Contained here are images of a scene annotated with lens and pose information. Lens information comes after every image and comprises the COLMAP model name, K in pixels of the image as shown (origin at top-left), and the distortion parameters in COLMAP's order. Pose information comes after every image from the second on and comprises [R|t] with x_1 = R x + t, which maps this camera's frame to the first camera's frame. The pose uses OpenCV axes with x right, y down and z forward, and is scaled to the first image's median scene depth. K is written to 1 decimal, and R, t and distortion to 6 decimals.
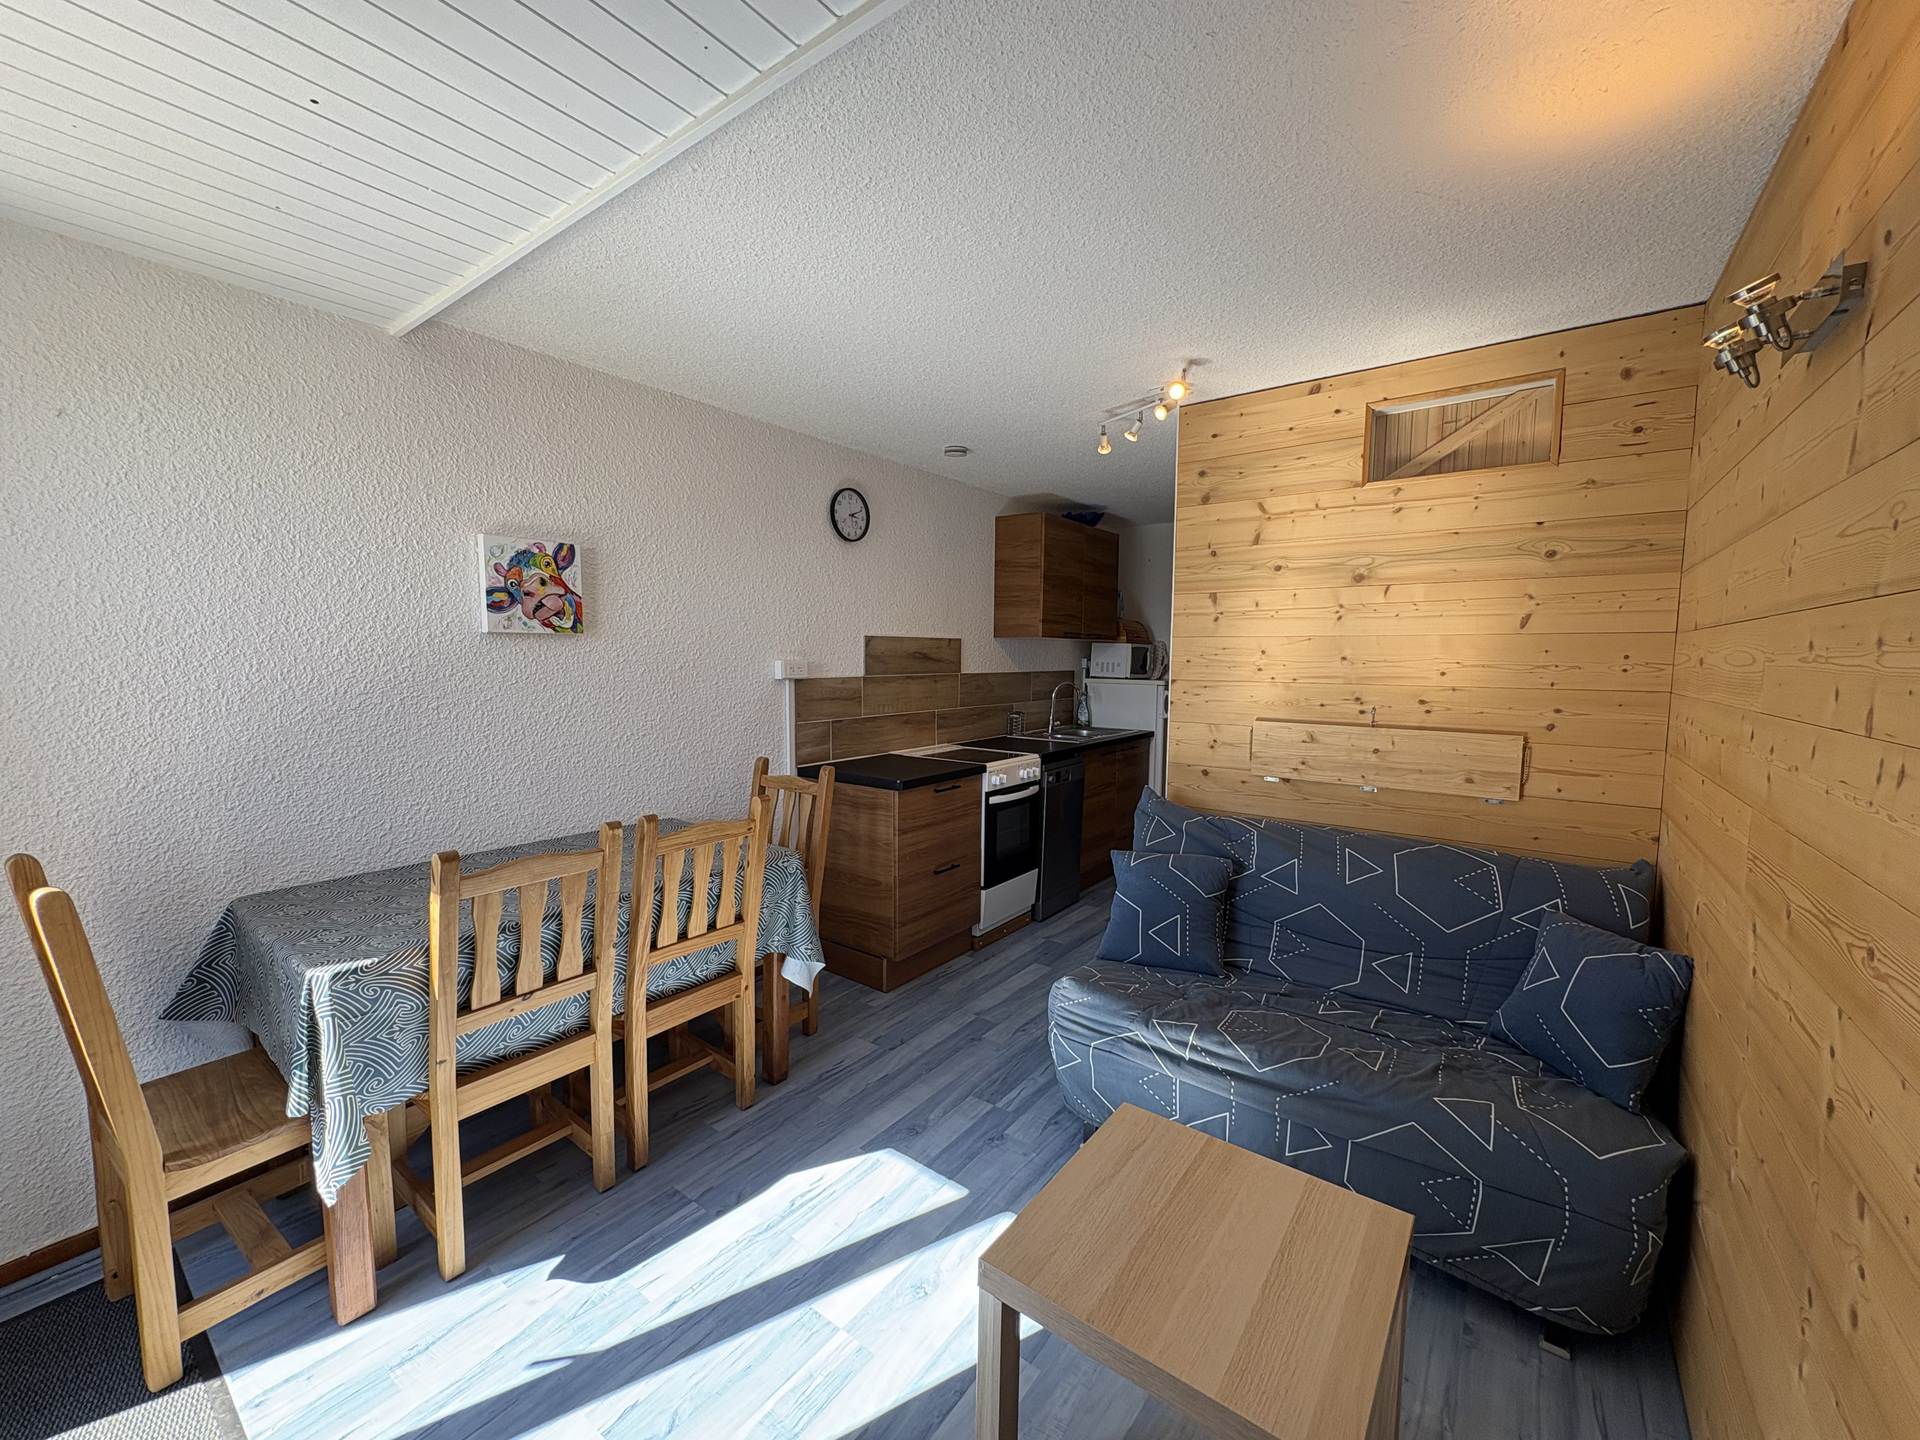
lens RADIAL K [[765.0, 0, 963.2], [0, 765.0, 721.3], [0, 0, 1]] dist [0.000618, -0.000078]
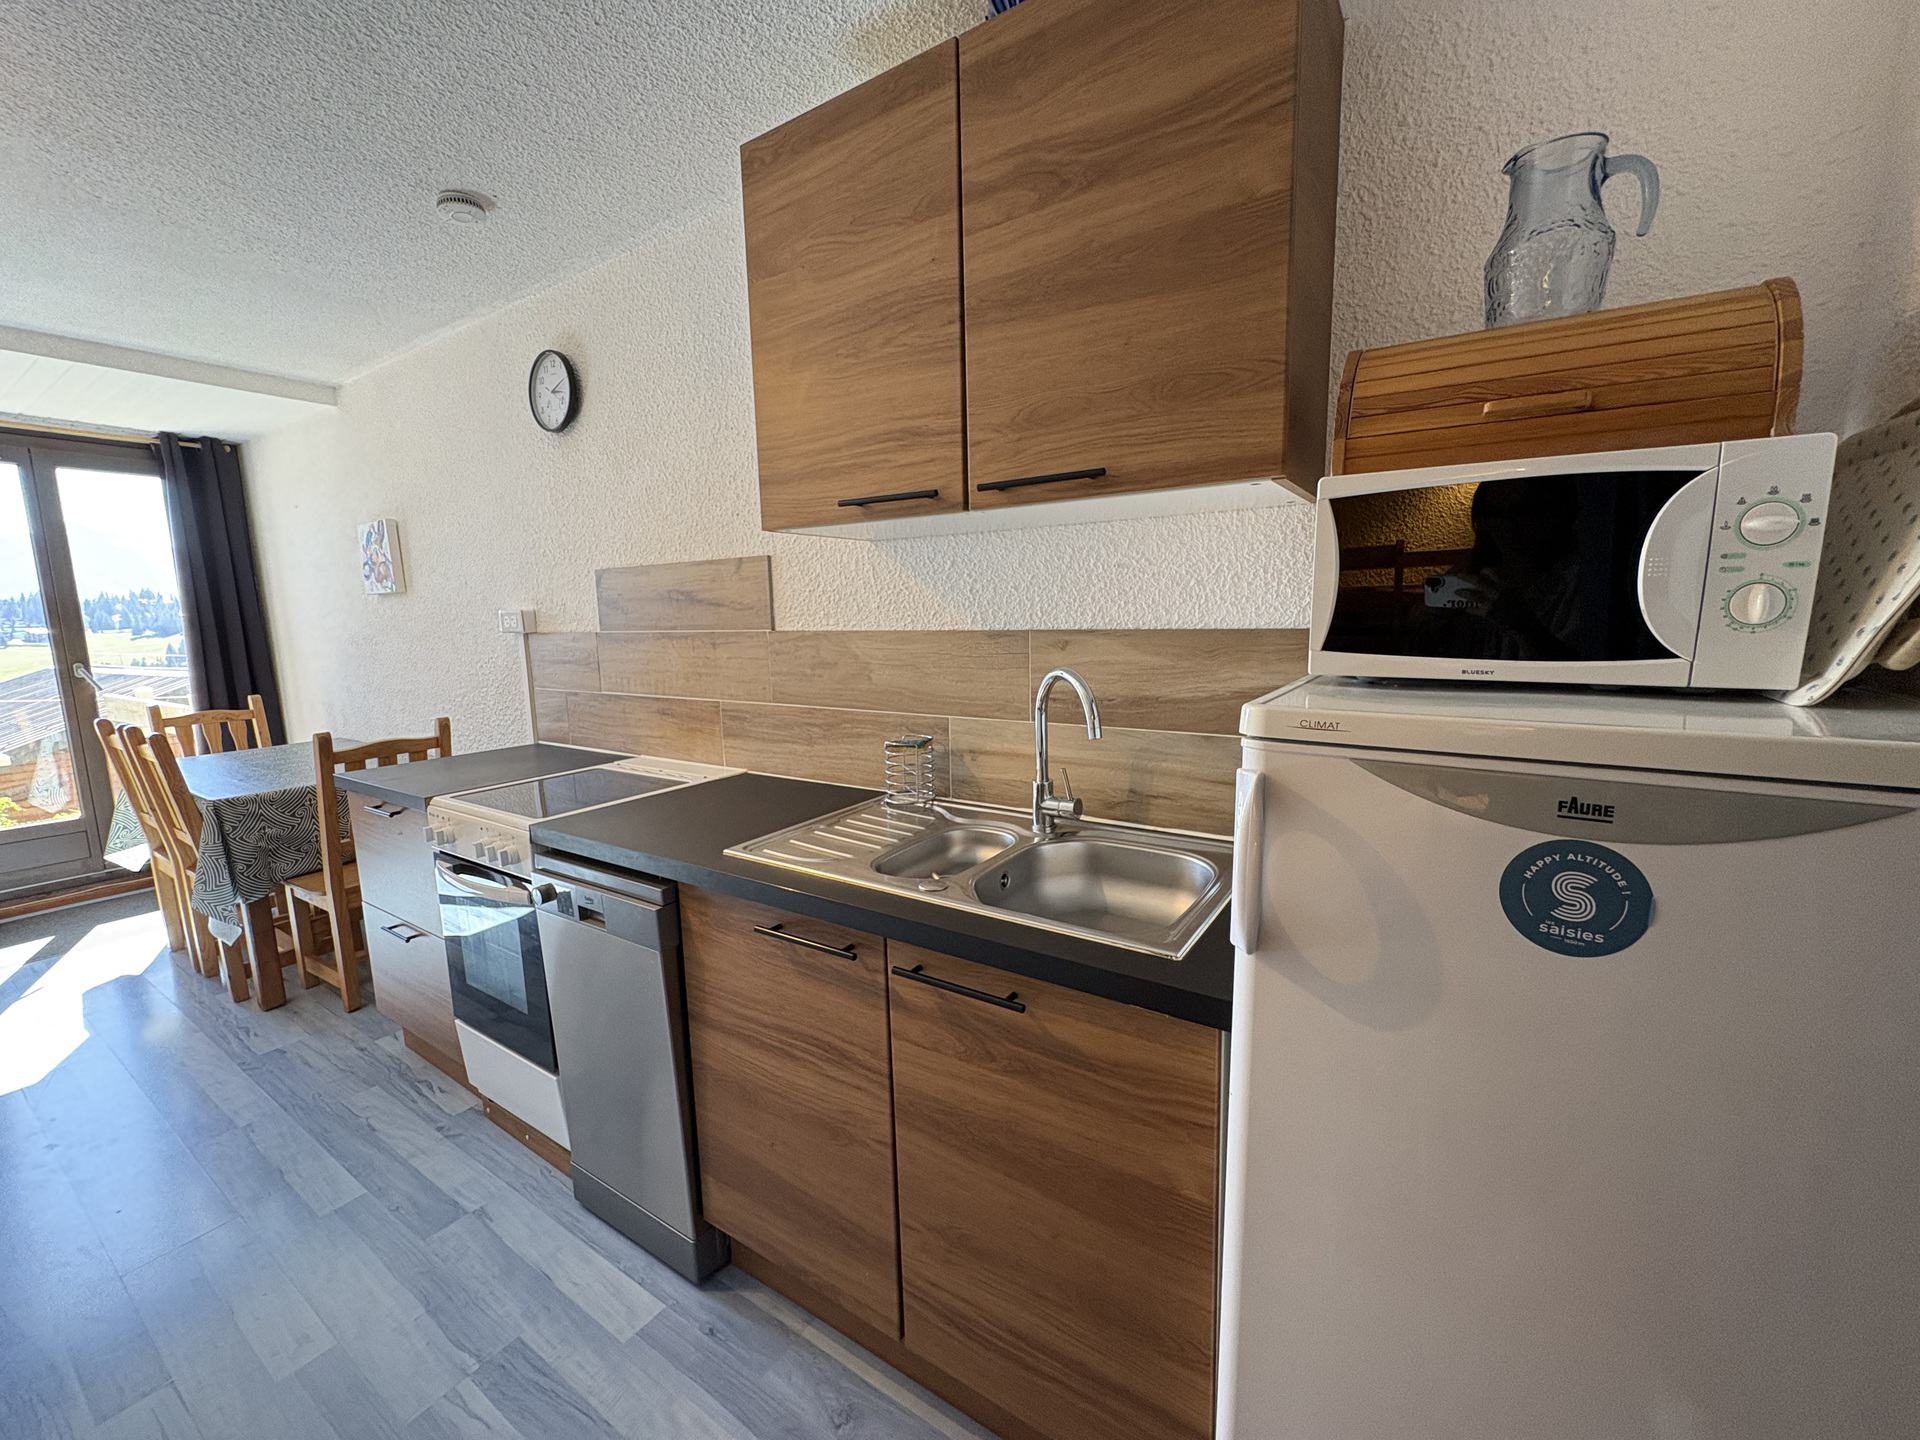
lens RADIAL K [[765.0, 0, 959.3], [0, 765.0, 728.6], [0, 0, 1]] dist [0.000618, -0.000078]
pose [[0.052490, 0.129430, -0.990198, 0.825074], [-0.076134, 0.989198, 0.125263, -0.122938], [0.995715, 0.068813, 0.061777, 1.895154]]
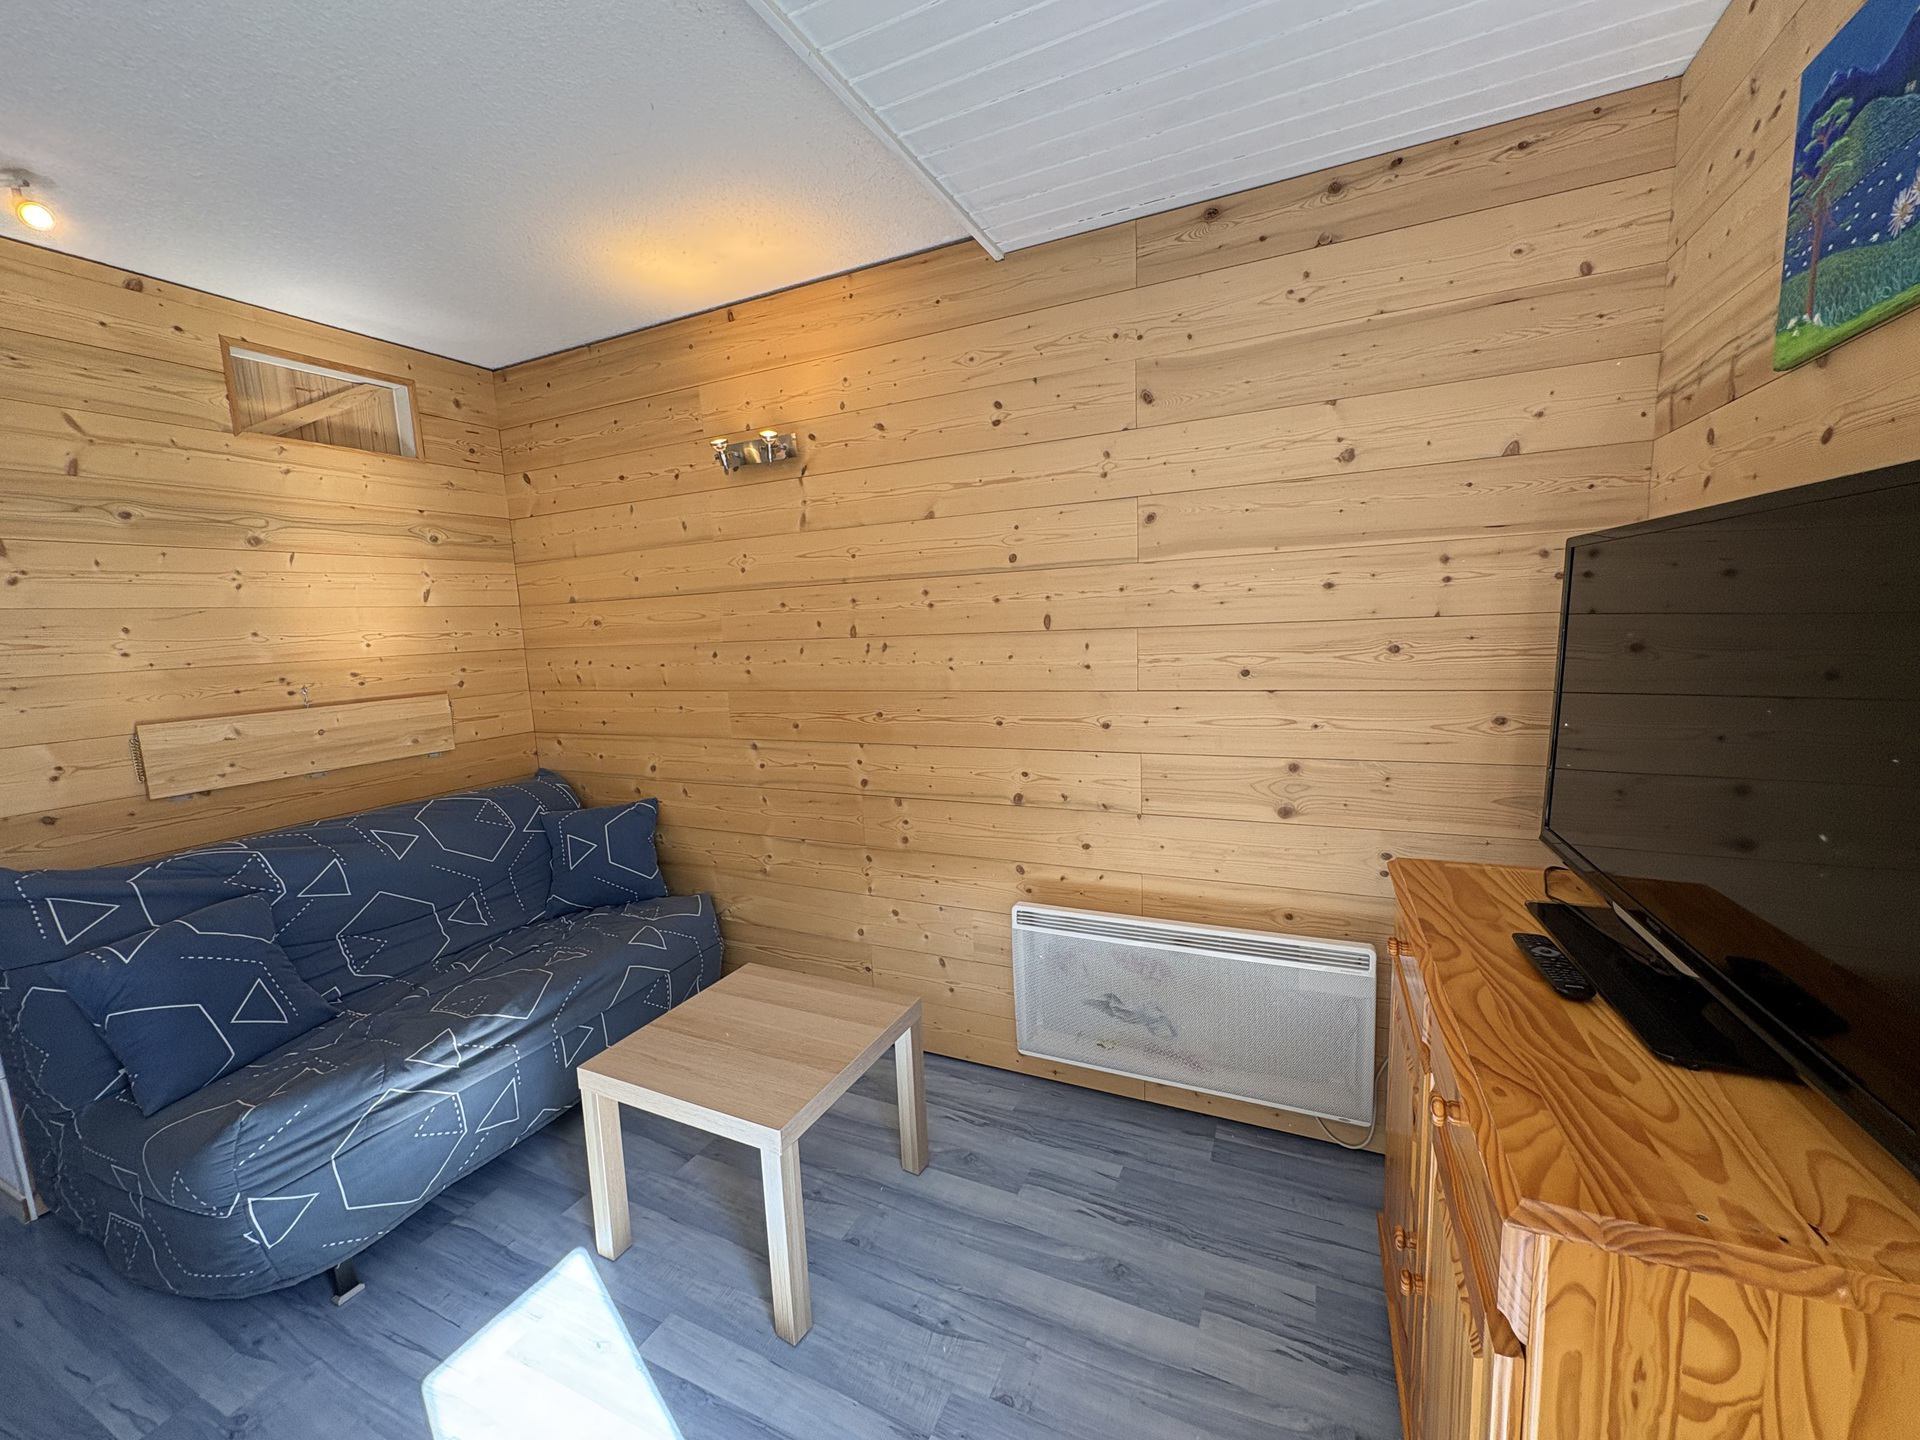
lens RADIAL K [[765.0, 0, 959.3], [0, 765.0, 718.9], [0, 0, 1]] dist [0.000618, -0.000078]
pose [[-0.196053, -0.127125, 0.972318, -0.526274], [0.125682, 0.980125, 0.153487, -0.022671], [-0.972506, 0.152294, -0.176179, 0.415275]]
